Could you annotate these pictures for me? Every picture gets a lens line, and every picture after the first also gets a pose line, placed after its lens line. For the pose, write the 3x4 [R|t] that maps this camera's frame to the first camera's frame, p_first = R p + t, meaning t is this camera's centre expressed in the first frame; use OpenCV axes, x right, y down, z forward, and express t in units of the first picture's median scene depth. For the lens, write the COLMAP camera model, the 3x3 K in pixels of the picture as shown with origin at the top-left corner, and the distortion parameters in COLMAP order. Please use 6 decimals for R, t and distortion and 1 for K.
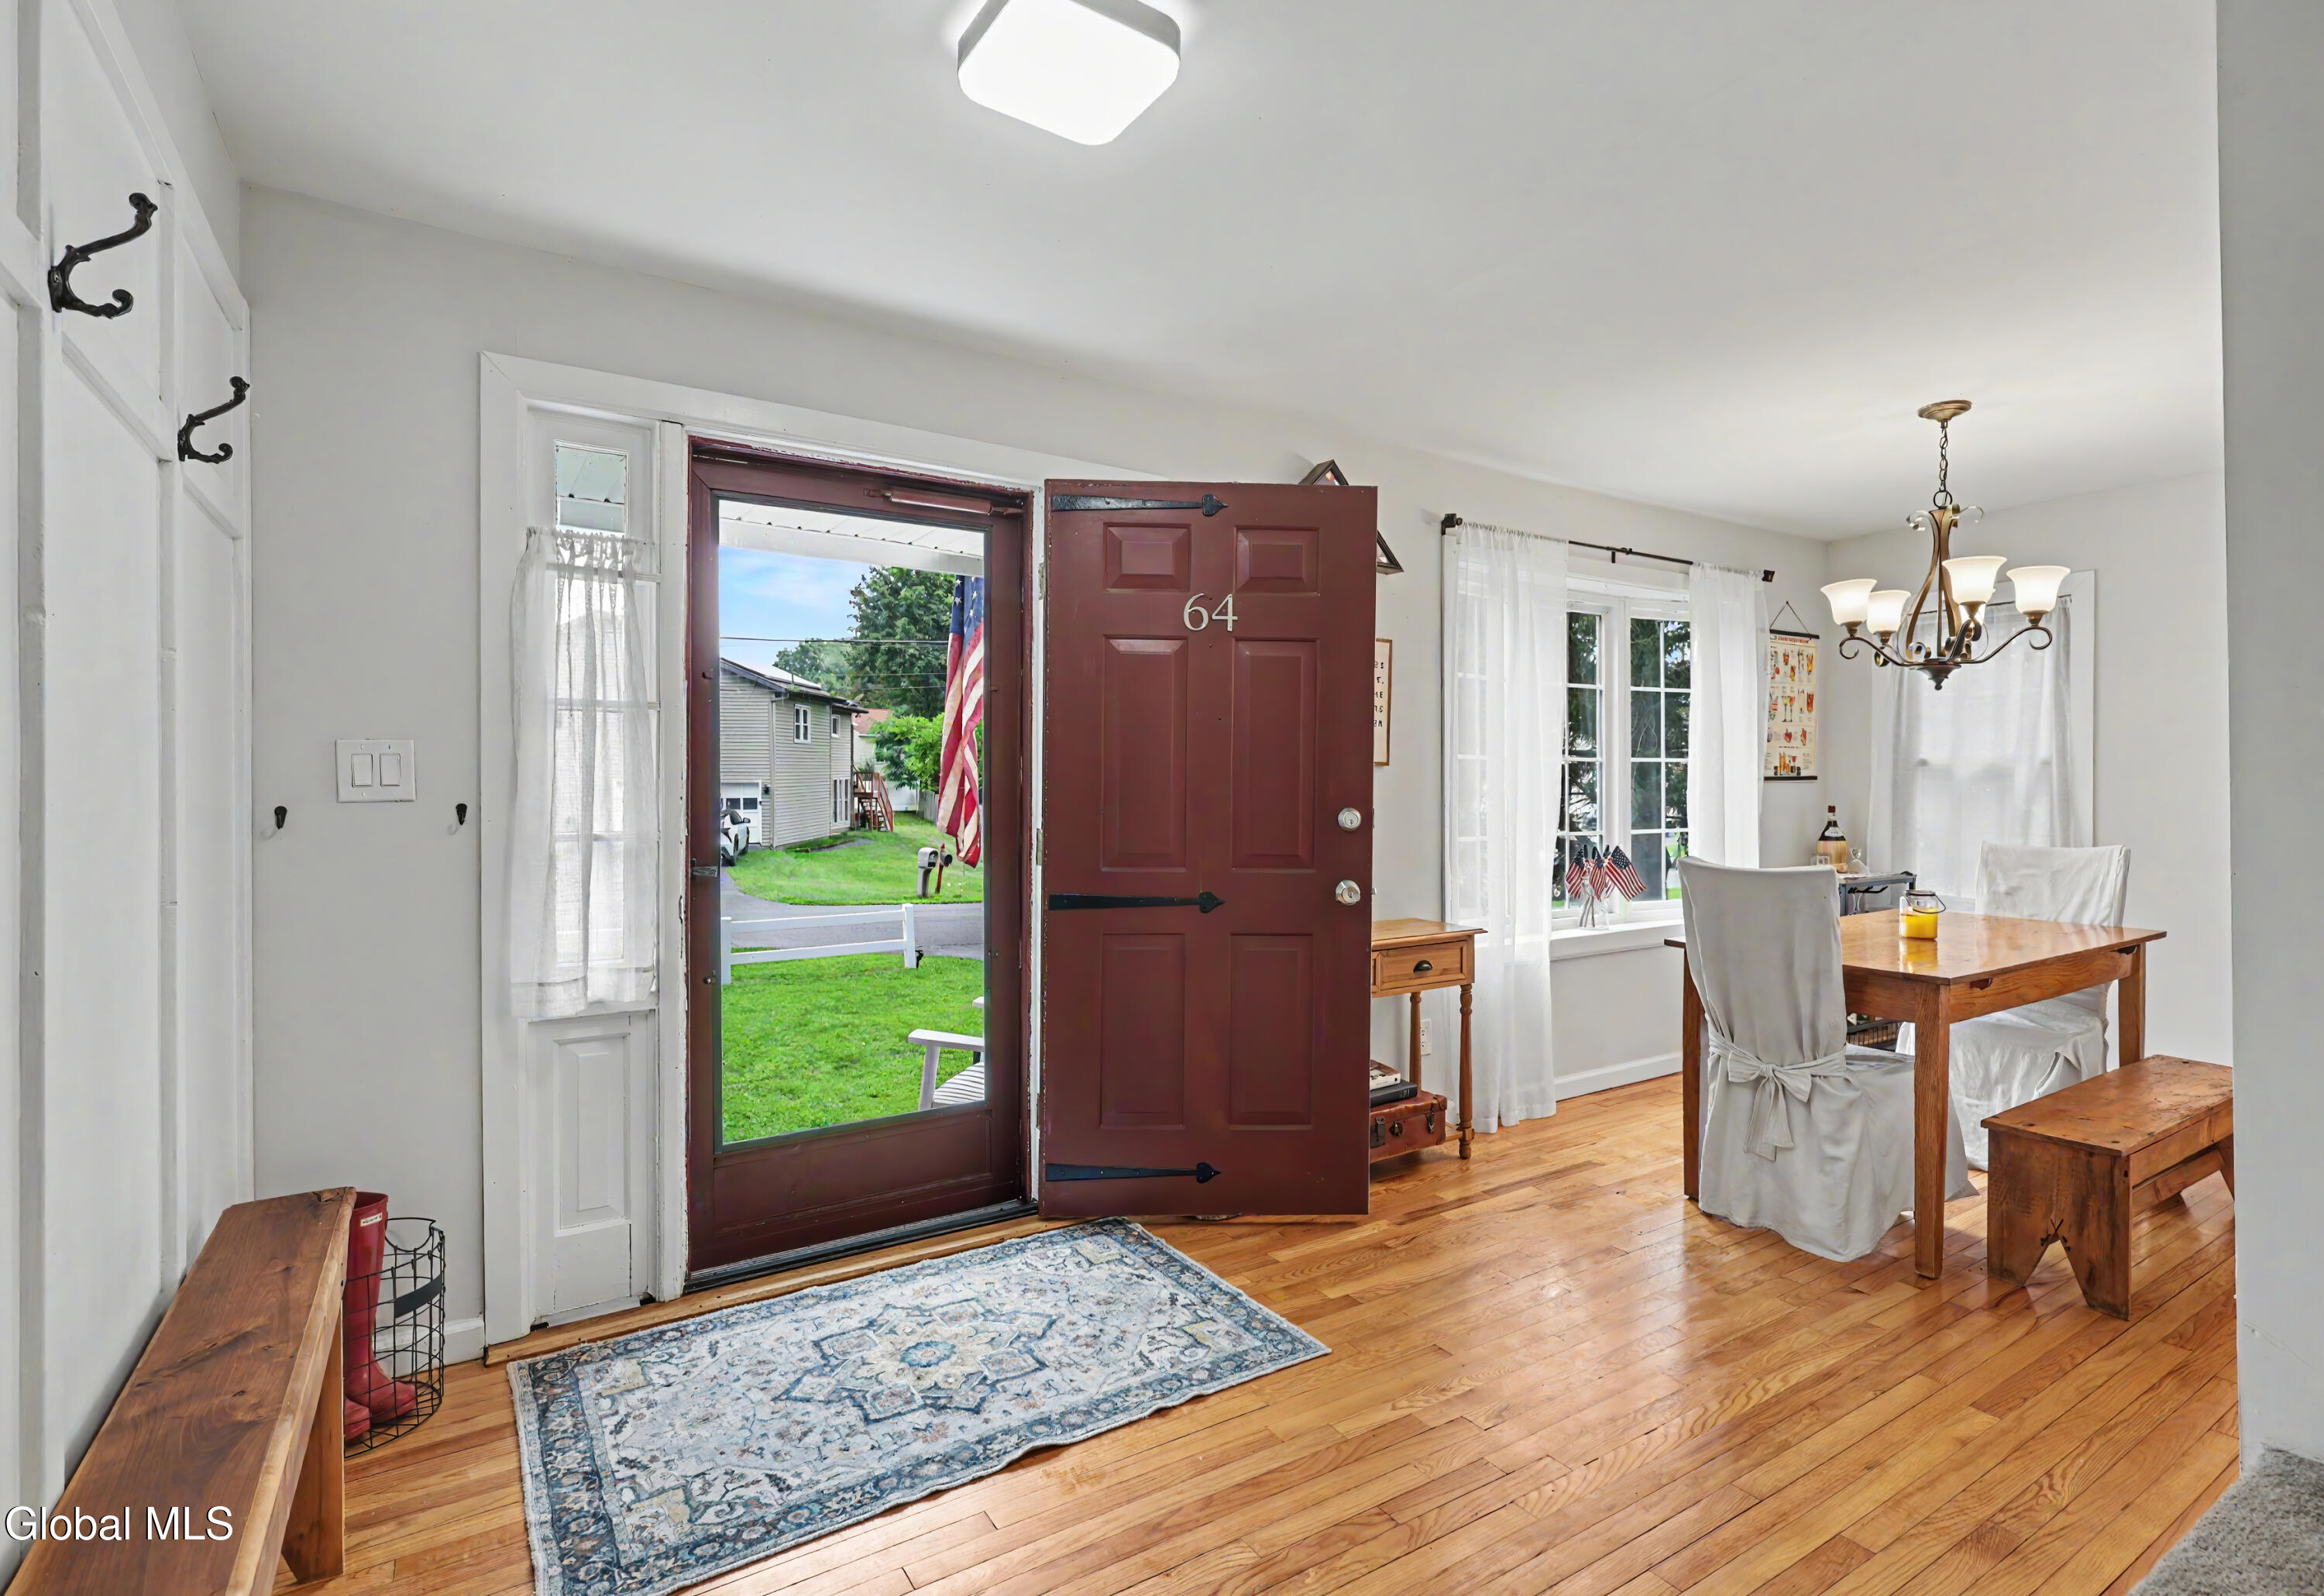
lens RADIAL K [[1135.1, 0, 1180.3], [0, 1135.1, 791.4], [0, 0, 1]] dist [-0.002007, 0.000305]
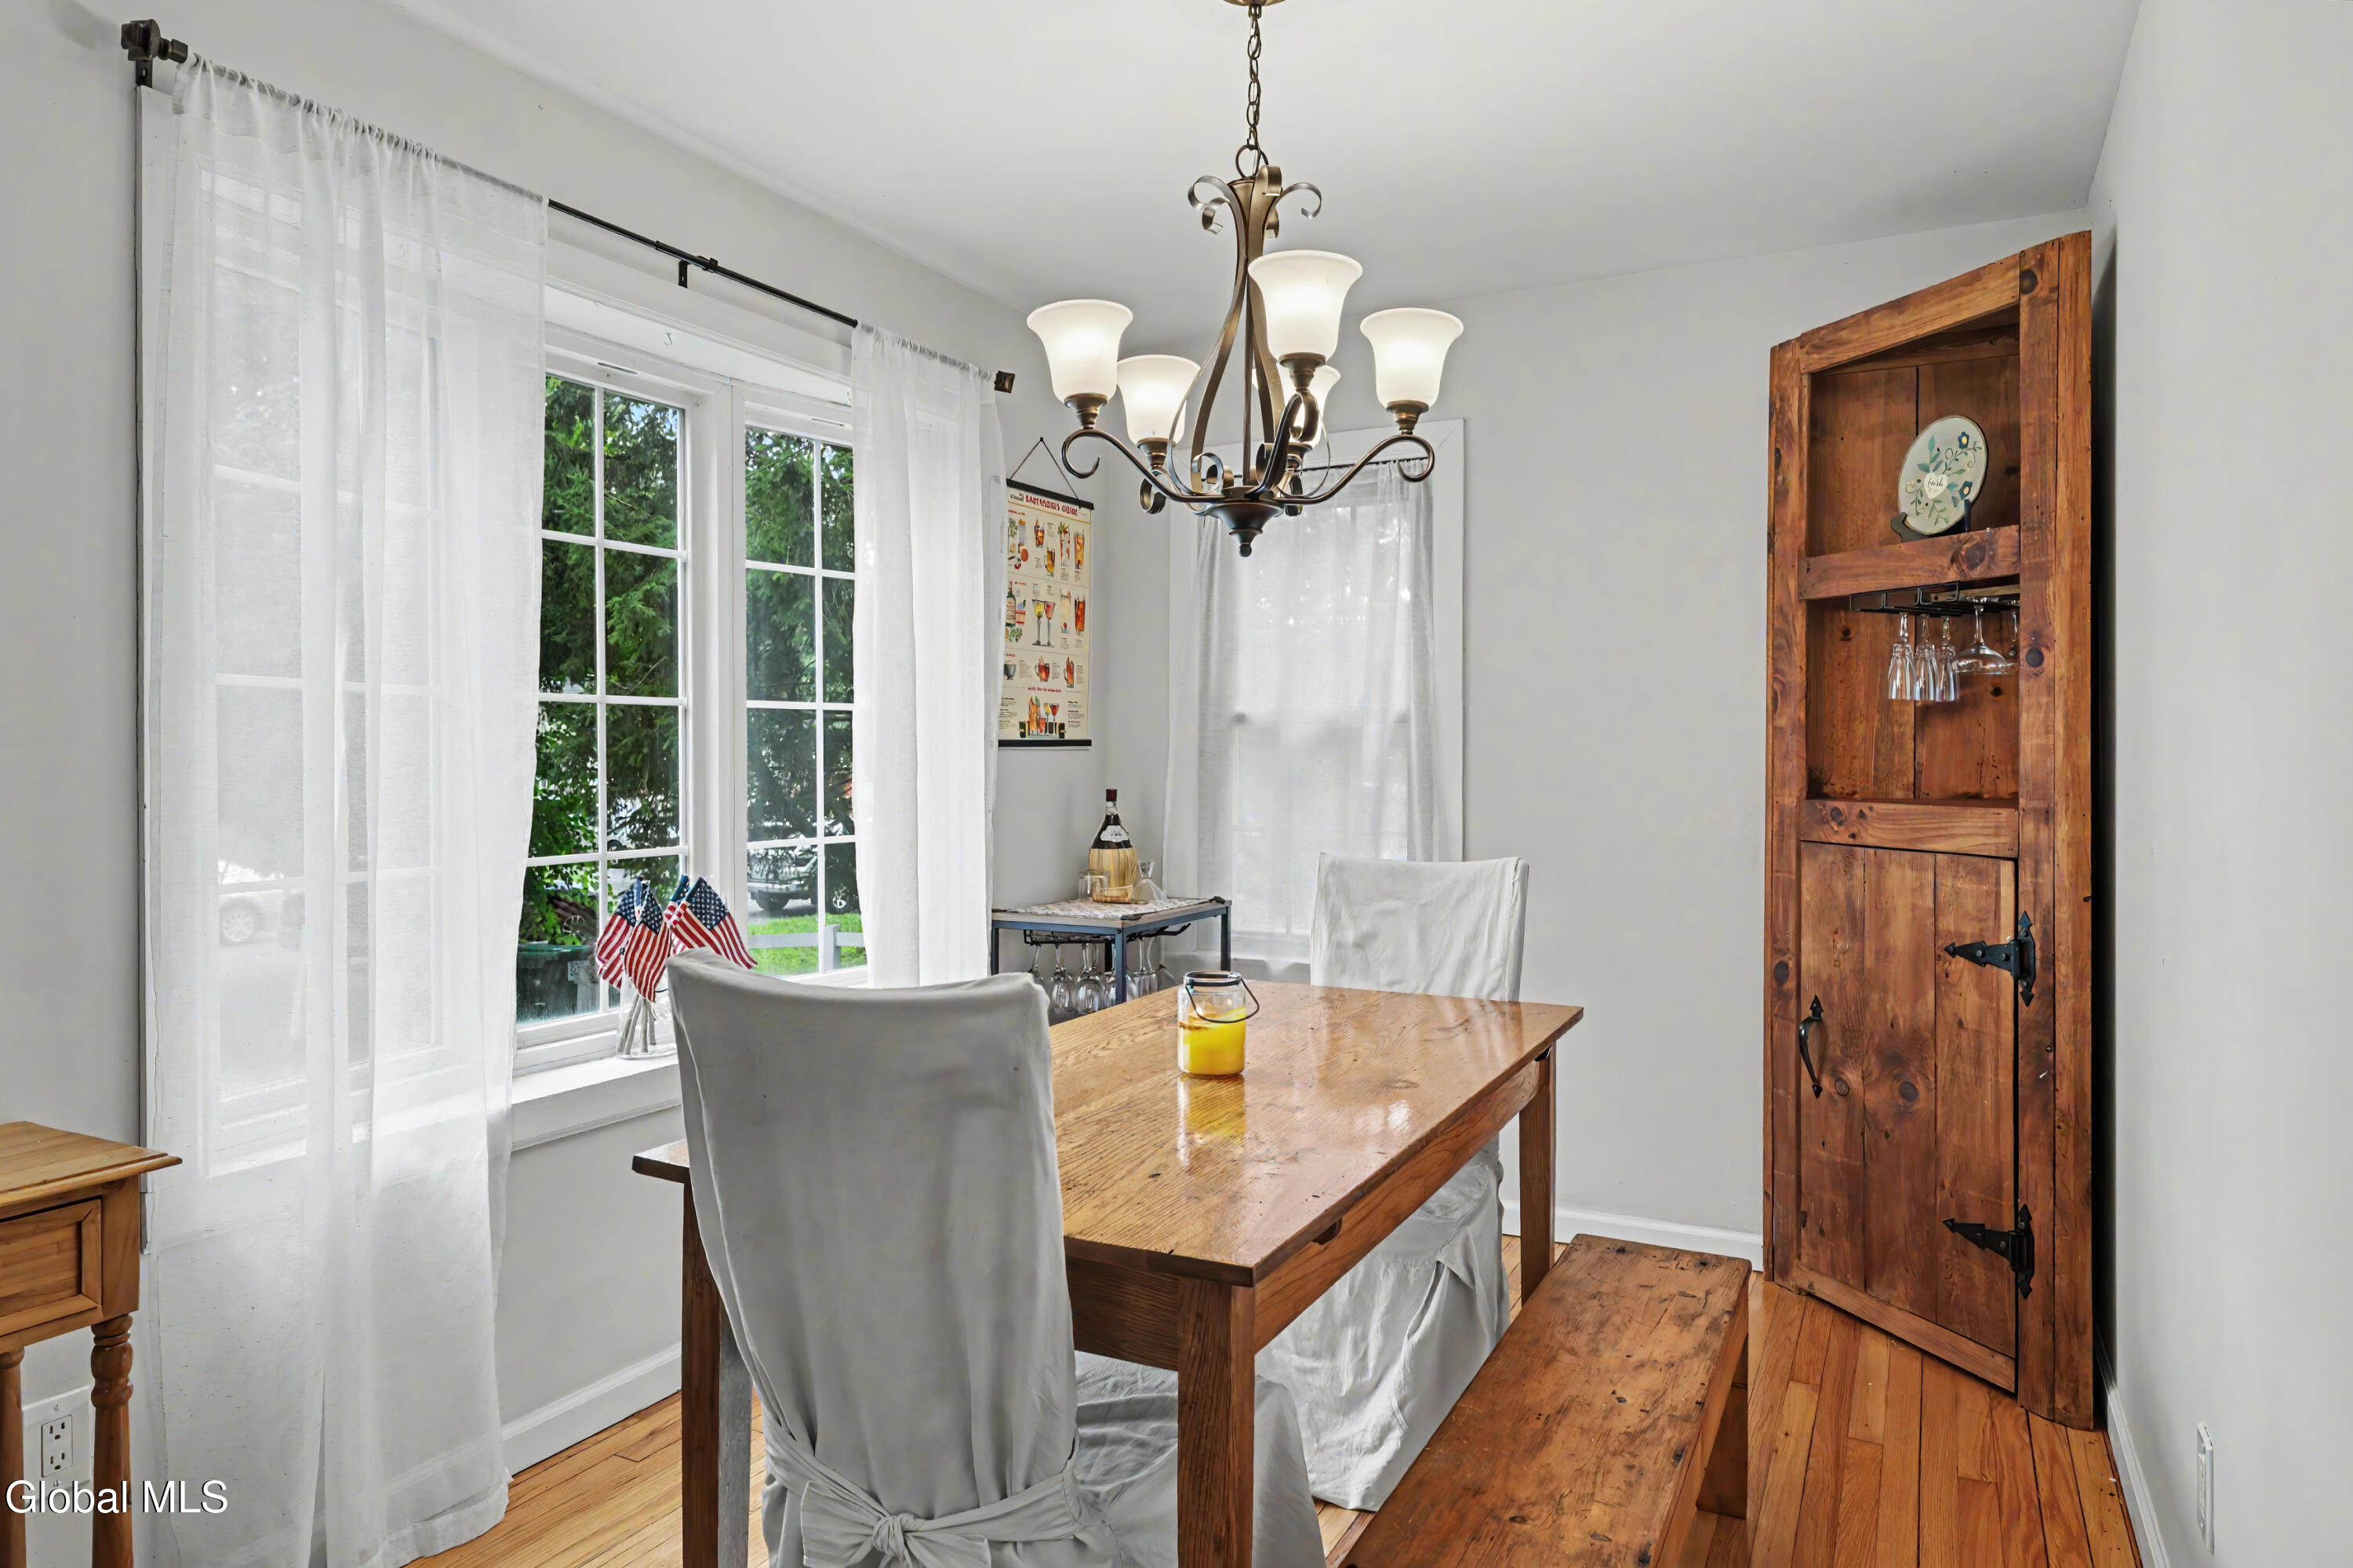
lens RADIAL K [[1475.9, 0, 1174.6], [0, 1475.9, 774.1], [0, 0, 1]] dist [-0.003725, -0.000700]
pose [[0.868245, -0.005378, 0.496106, 0.285801], [0.002759, 0.999978, 0.006012, -0.000135], [-0.496127, -0.003851, 0.868241, 0.406341]]
